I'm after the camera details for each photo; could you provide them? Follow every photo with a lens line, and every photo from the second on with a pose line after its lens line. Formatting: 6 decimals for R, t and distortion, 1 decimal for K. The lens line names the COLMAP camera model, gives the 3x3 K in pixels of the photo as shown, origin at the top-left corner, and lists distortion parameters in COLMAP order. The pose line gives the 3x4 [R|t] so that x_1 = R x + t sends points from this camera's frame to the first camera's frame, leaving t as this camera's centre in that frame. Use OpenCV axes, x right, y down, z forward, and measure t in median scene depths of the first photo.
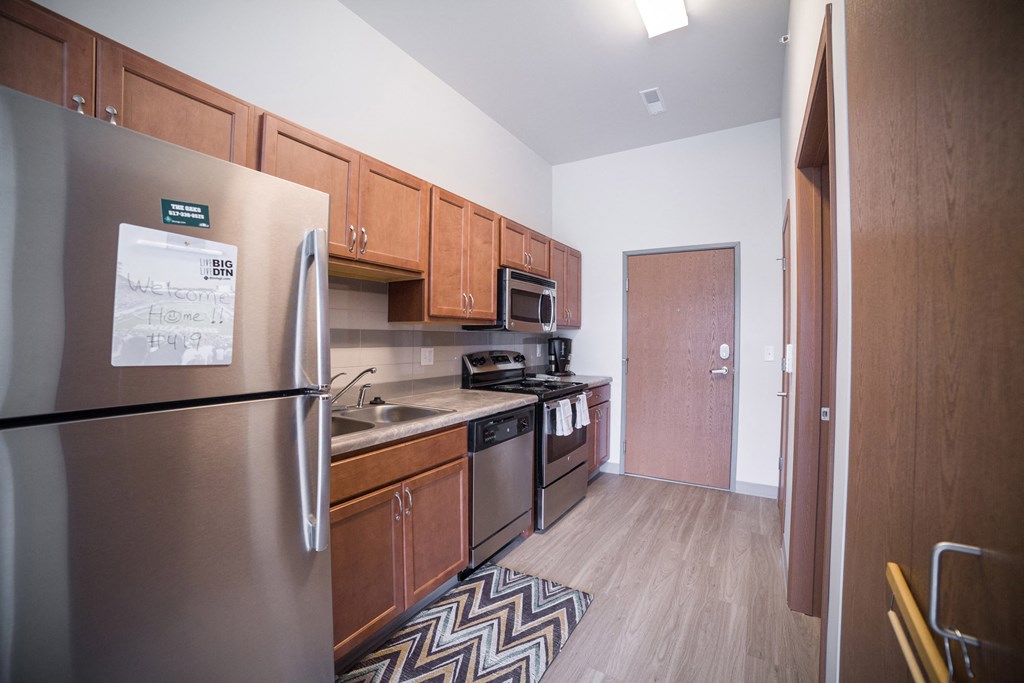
lens RADIAL K [[422.5, 0, 526.7], [0, 422.5, 335.7], [0, 0, 1]] dist [-0.116911, 0.036271]
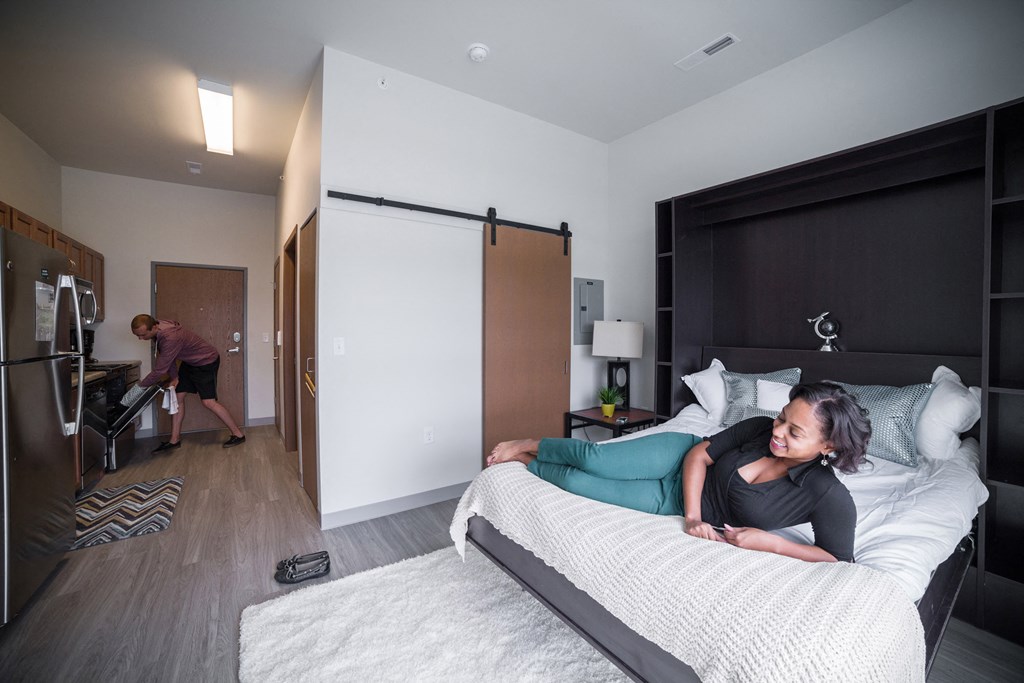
lens RADIAL K [[422.5, 0, 526.7], [0, 422.5, 335.7], [0, 0, 1]] dist [-0.116911, 0.036271]
pose [[0.416653, -0.023931, 0.908751, -0.468875], [0.000062, 0.999654, 0.026297, -0.007633], [-0.909066, -0.010900, 0.416510, -0.669488]]
